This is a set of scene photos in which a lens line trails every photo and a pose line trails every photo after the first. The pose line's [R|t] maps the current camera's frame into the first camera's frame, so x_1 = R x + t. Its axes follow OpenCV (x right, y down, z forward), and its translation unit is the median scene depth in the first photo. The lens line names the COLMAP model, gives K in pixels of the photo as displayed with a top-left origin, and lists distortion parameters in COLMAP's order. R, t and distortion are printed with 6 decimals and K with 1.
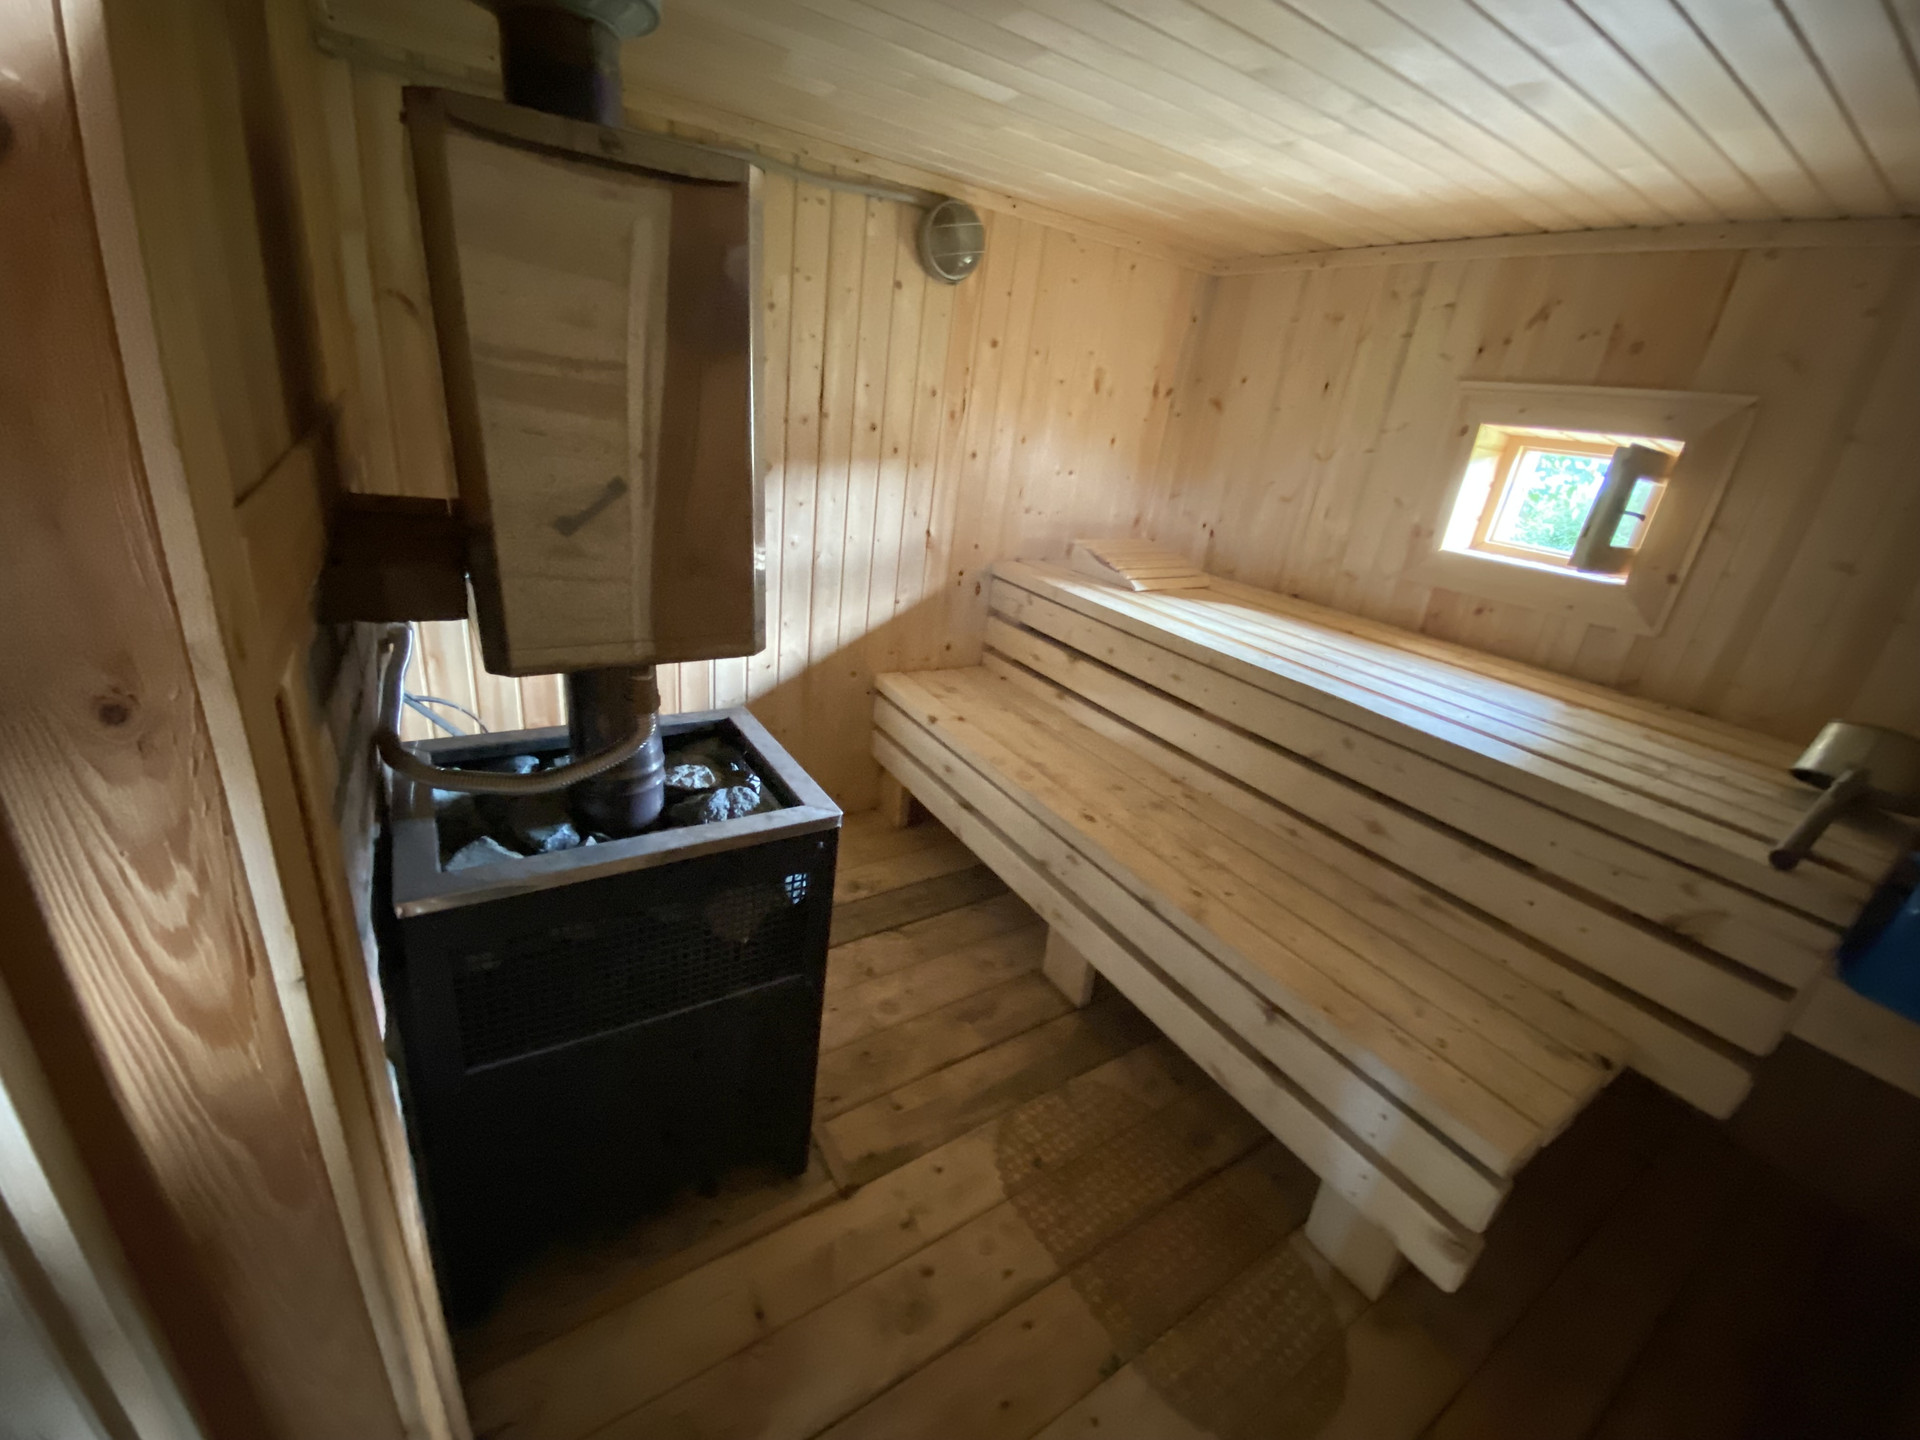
lens RADIAL K [[766.8, 0, 954.2], [0, 766.8, 716.2], [0, 0, 1]] dist [-0.002234, -0.007063]
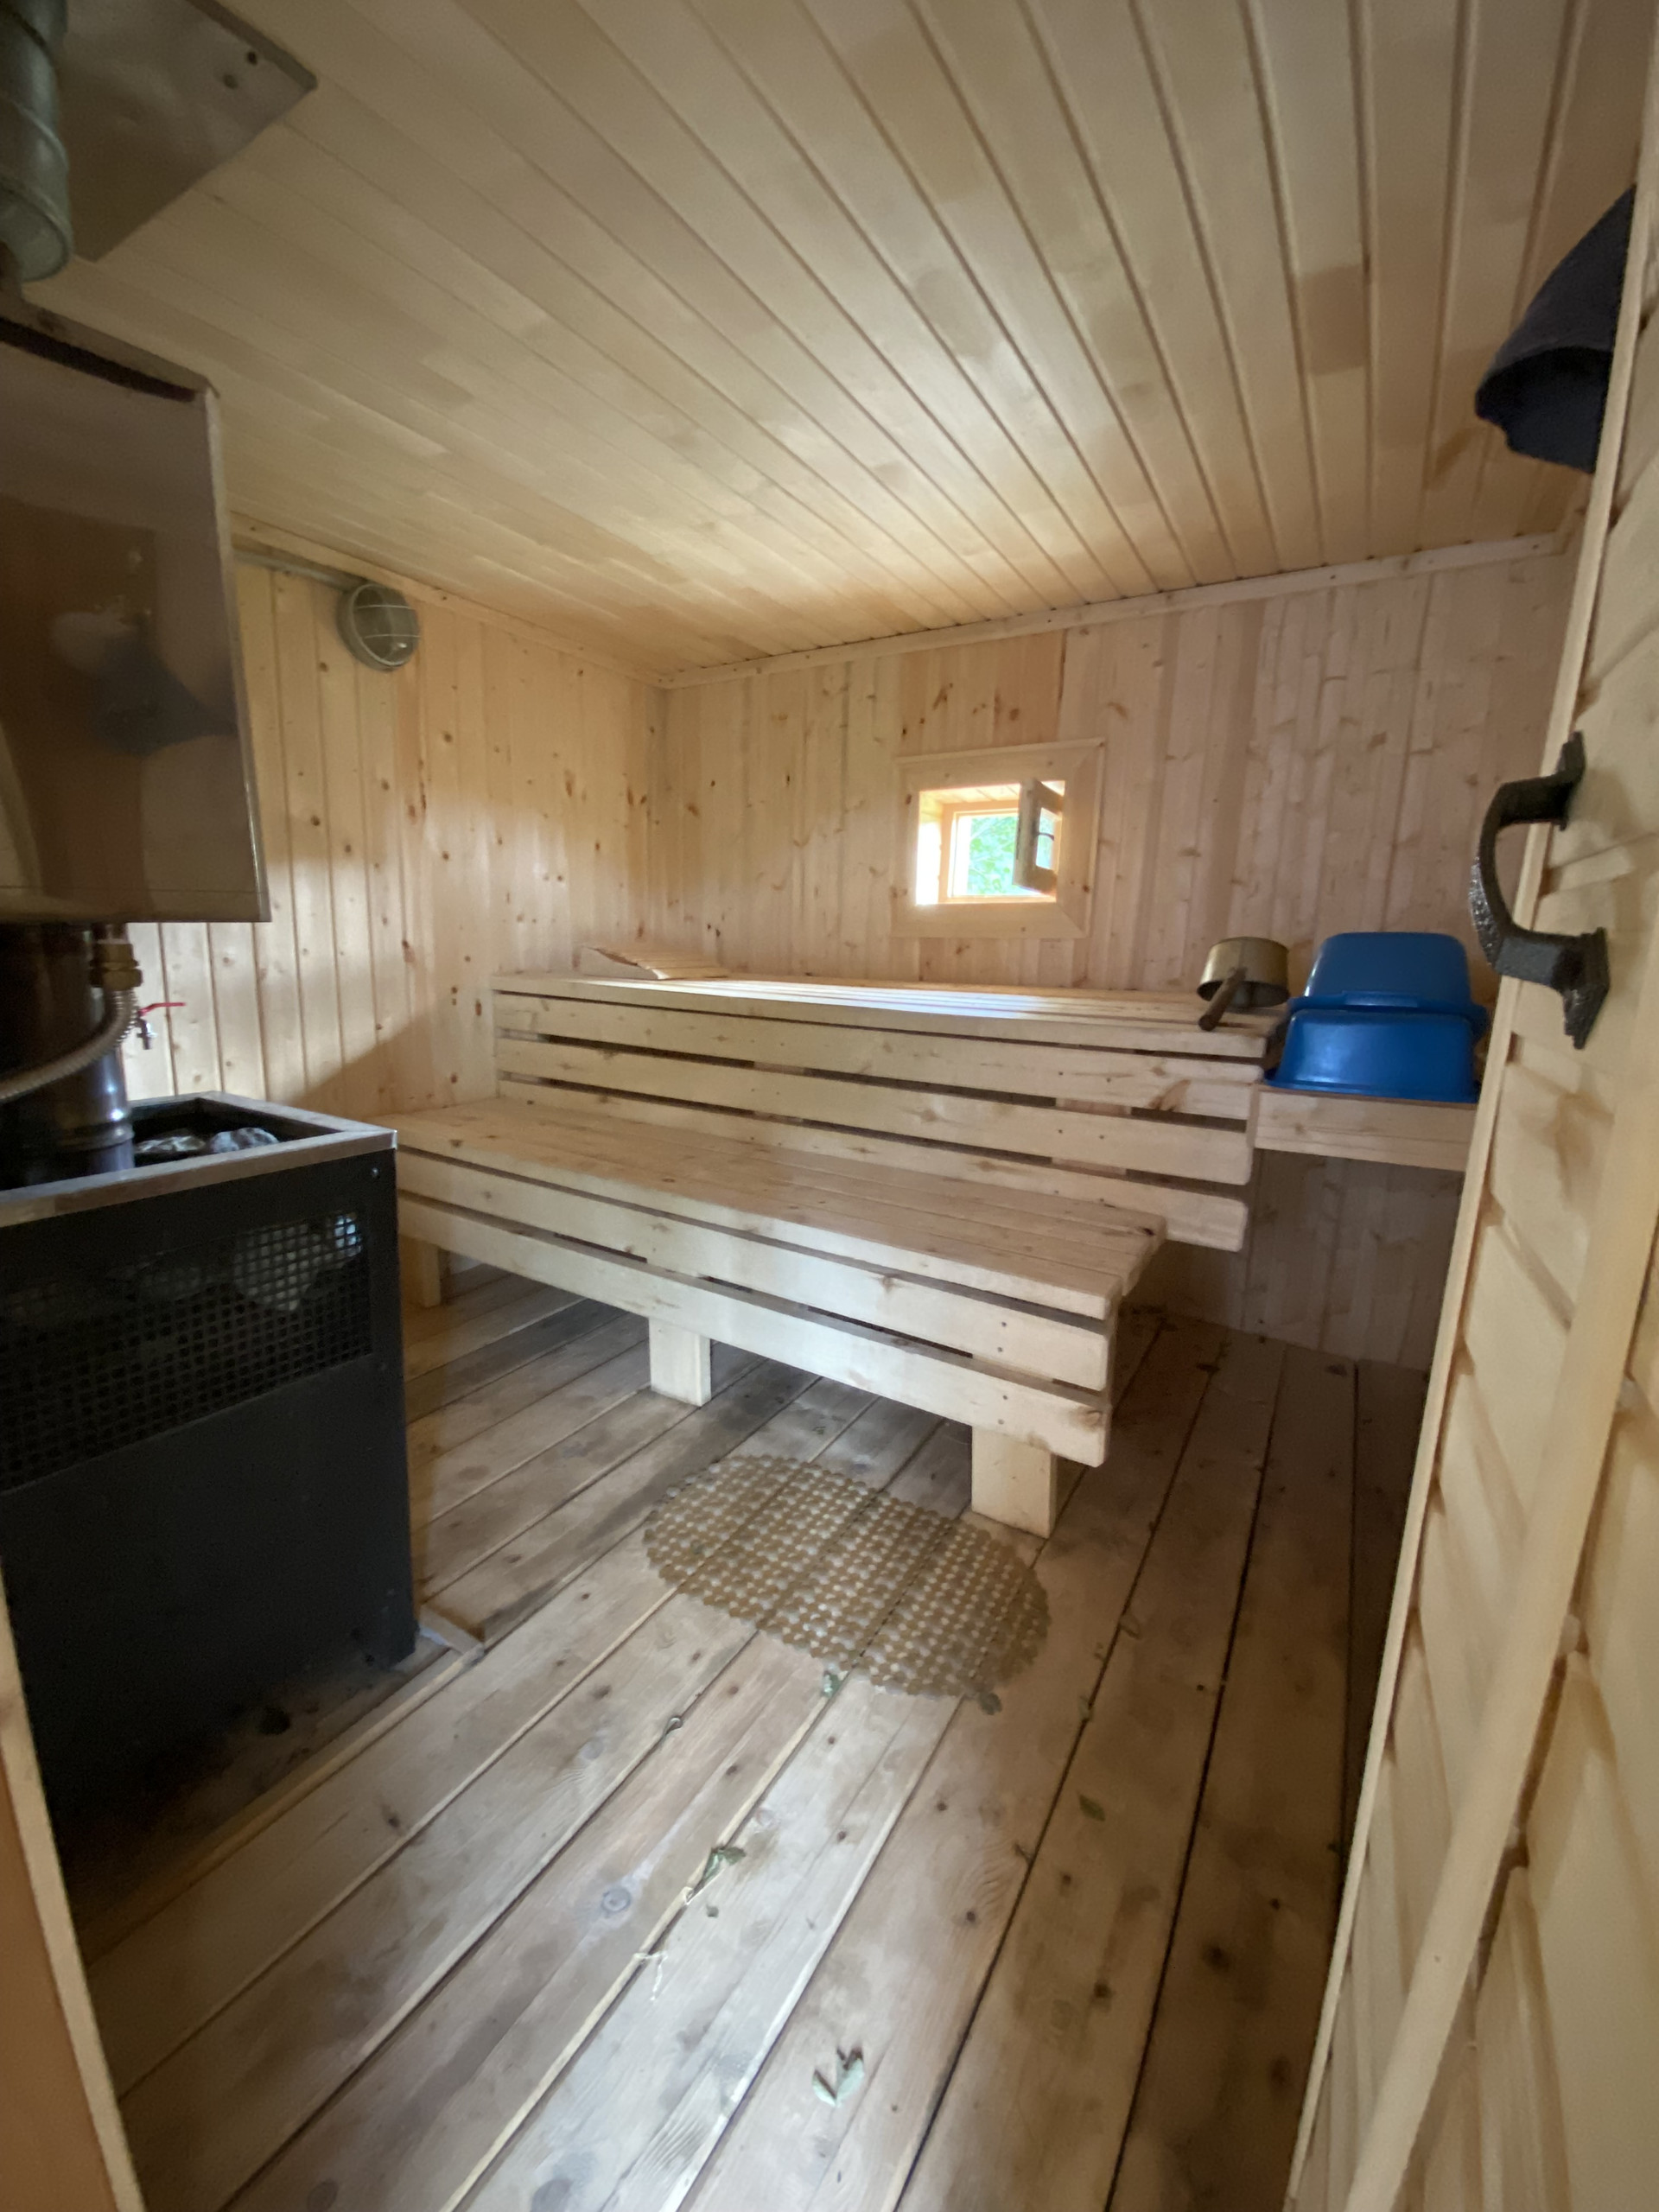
lens RADIAL K [[883.4, 0, 817.3], [0, 883.4, 1094.1], [0, 0, 1]] dist [-0.002234, -0.007063]
pose [[0.894801, -0.171654, 0.412148, -0.080005], [0.236871, 0.965024, -0.112345, 0.197797], [-0.378448, 0.198152, 0.904164, -0.047244]]
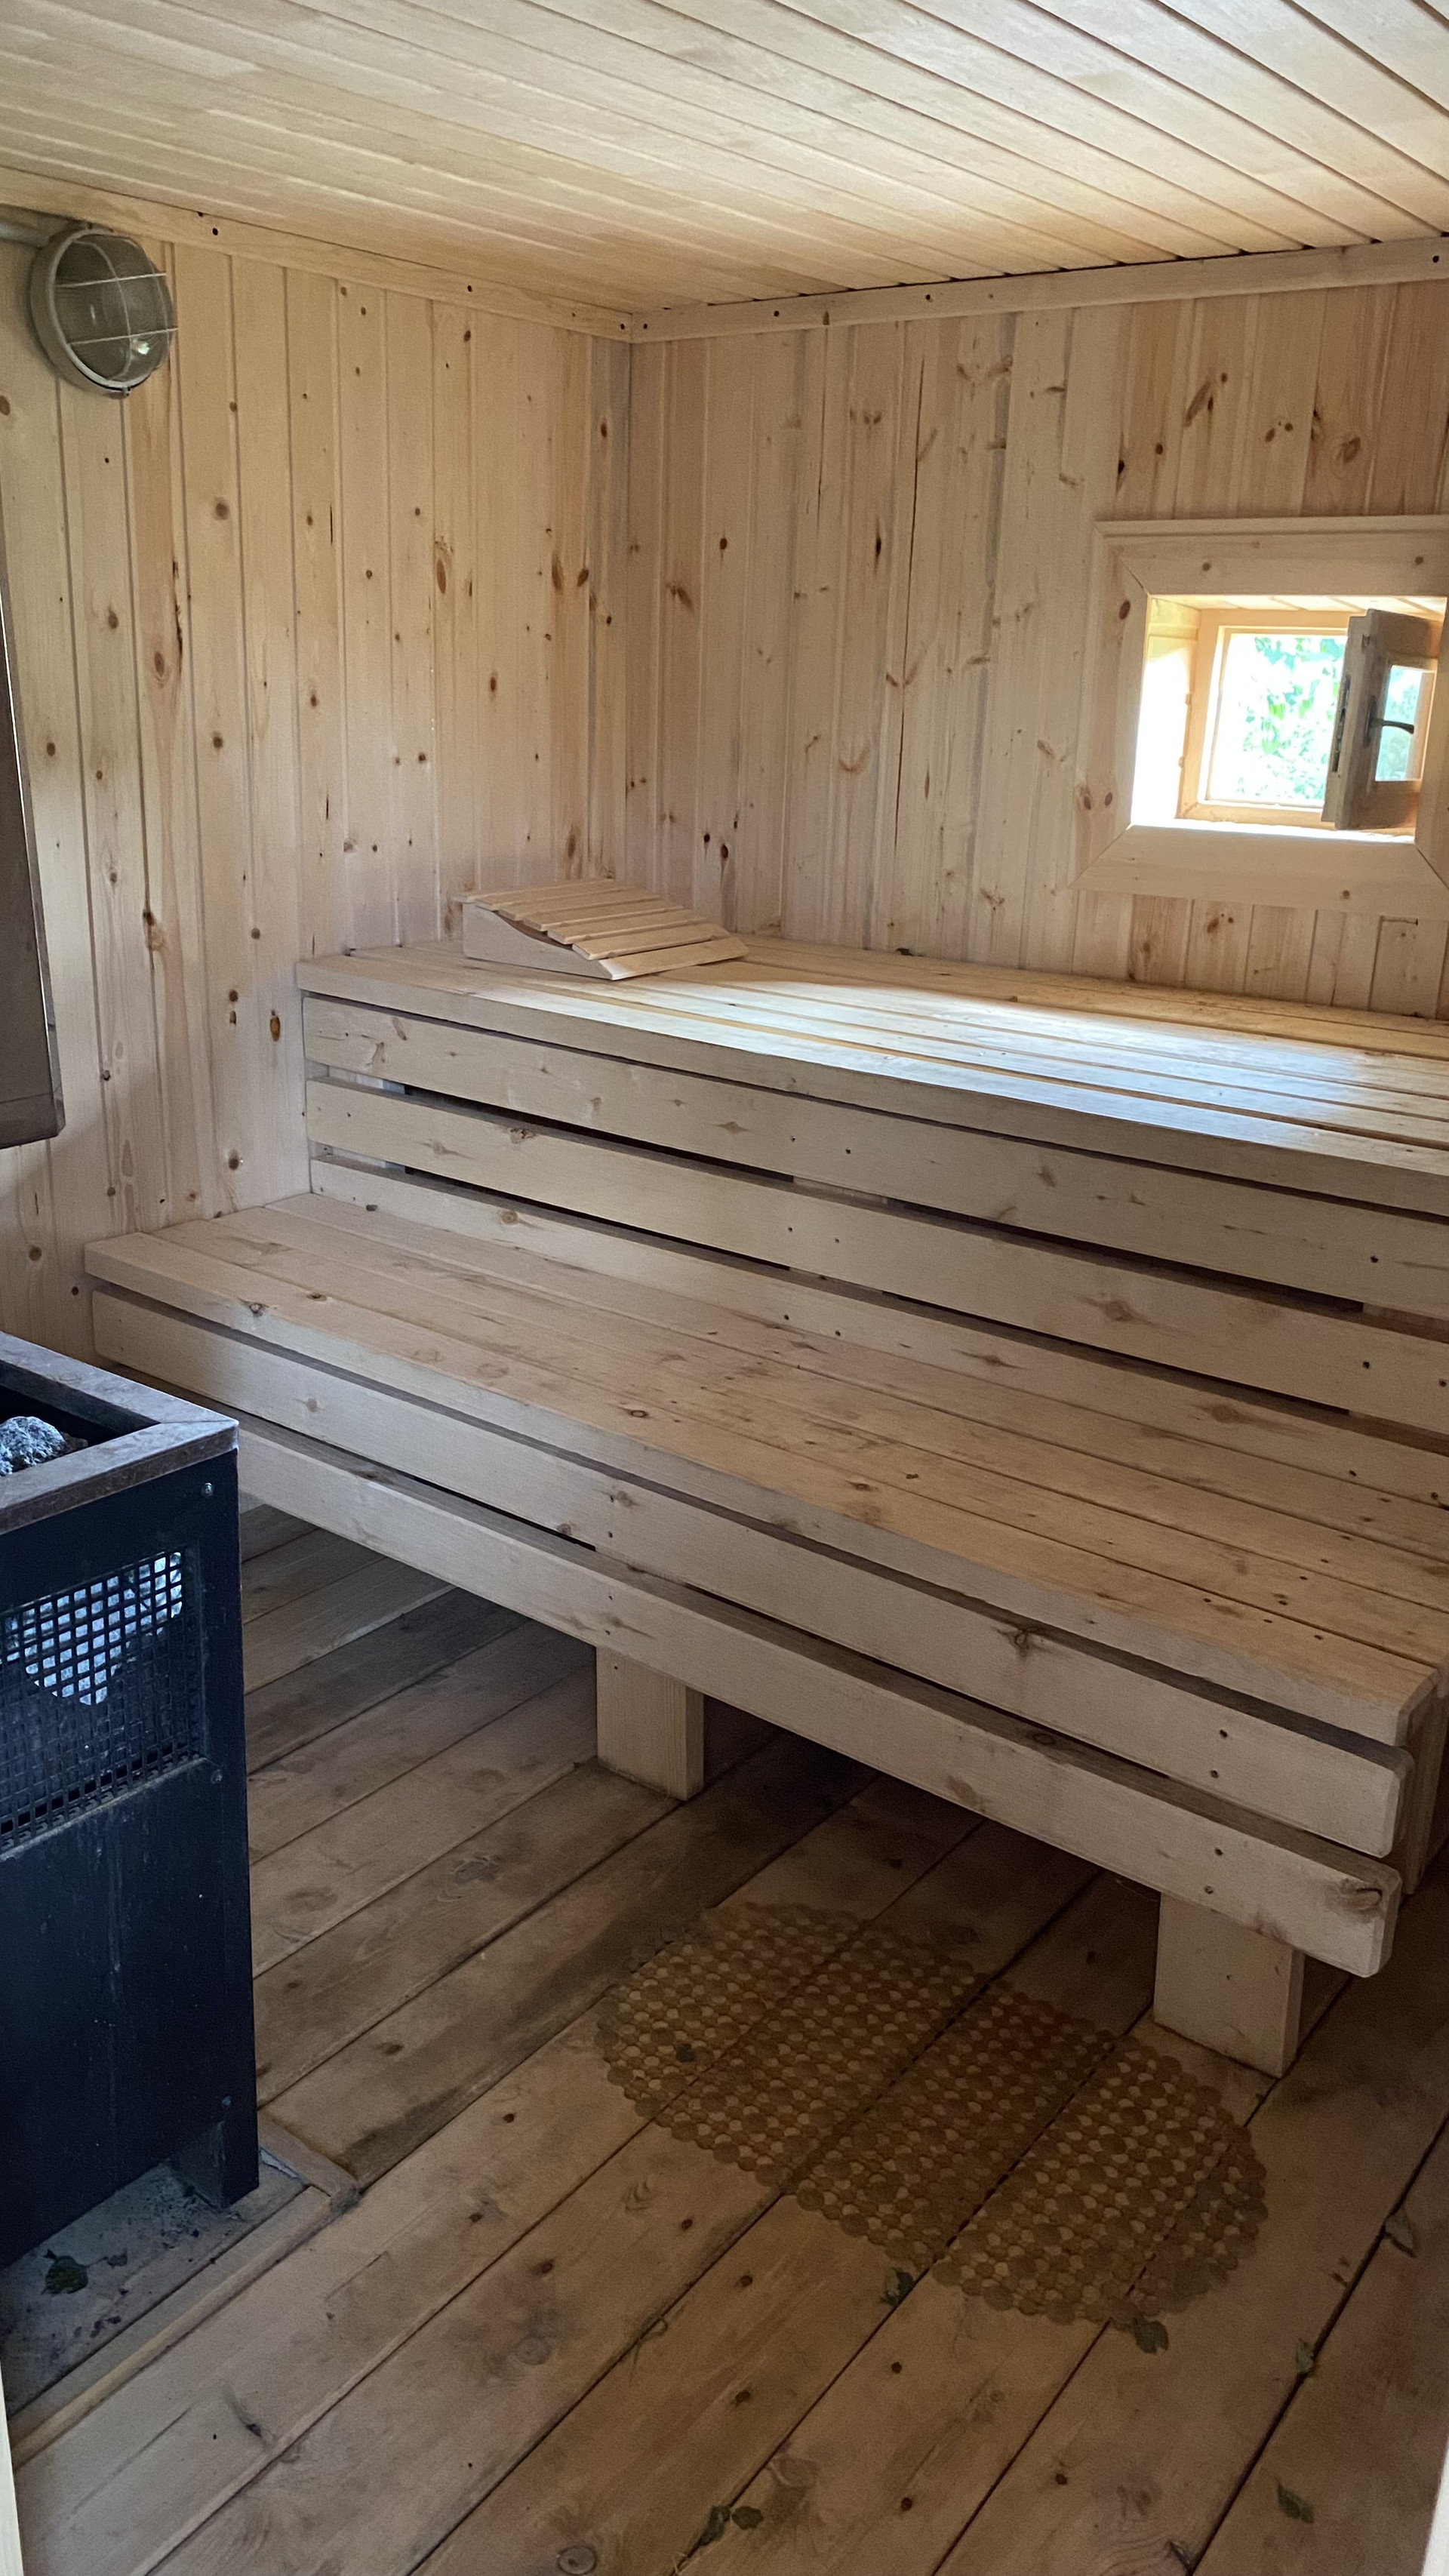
lens RADIAL K [[1903.4, 0, 727.3], [0, 1903.4, 1297.2], [0, 0, 1]] dist [-0.005094, -0.008764]
pose [[0.934535, -0.190359, 0.300681, -0.134172], [0.200563, 0.979676, -0.003139, 0.073740], [-0.293972, 0.063239, 0.953720, -0.240094]]
